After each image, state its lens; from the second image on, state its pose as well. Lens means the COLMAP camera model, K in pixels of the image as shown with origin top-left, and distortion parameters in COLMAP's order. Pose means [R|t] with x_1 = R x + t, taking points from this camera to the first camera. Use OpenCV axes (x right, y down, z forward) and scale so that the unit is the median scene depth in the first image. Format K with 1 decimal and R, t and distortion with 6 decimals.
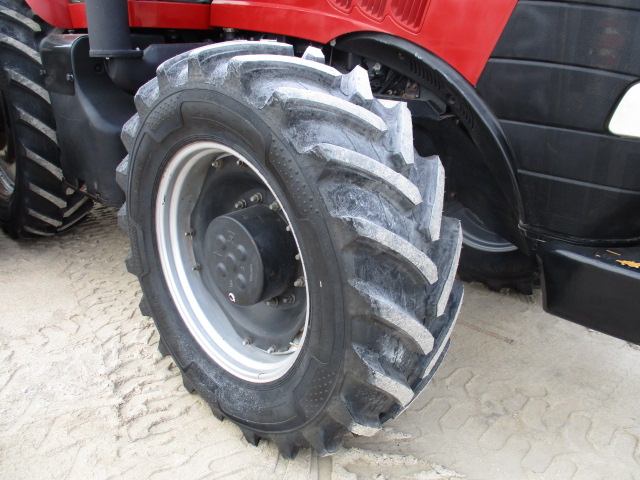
lens RADIAL K [[529.6, 0, 310.7], [0, 529.6, 235.0], [0, 0, 1]] dist [-0.034872, 0.014492]
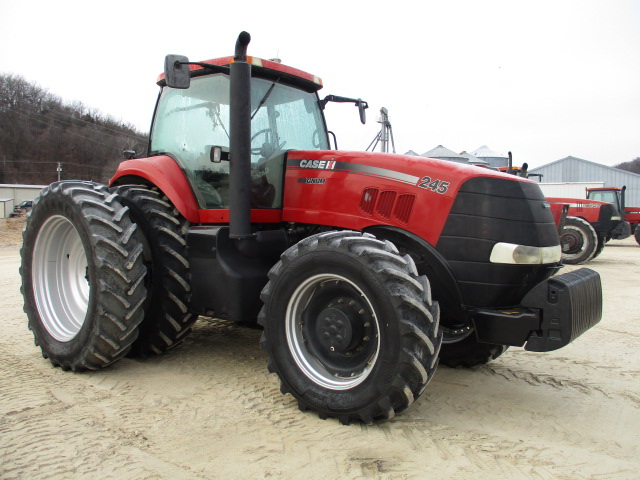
lens RADIAL K [[529.6, 0, 310.7], [0, 529.6, 235.0], [0, 0, 1]] dist [-0.034872, 0.014492]
pose [[0.992904, -0.018740, 0.117430, -0.530653], [0.055028, 0.947818, -0.314026, 0.386275], [-0.105417, 0.318260, 0.942124, -1.214886]]
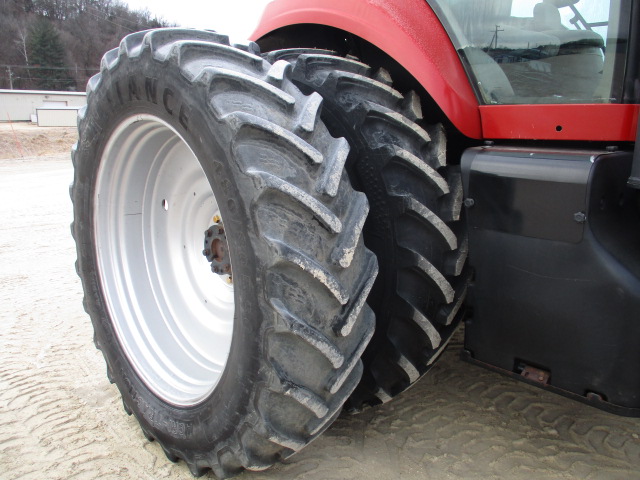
lens RADIAL K [[524.6, 0, 315.5], [0, 524.6, 238.0], [0, 0, 1]] dist [-0.033768, 0.006433]
pose [[0.999978, -0.003817, 0.005335, -1.222750], [0.004575, 0.988622, -0.150352, -0.277602], [-0.004701, 0.150373, 0.988618, 0.579219]]
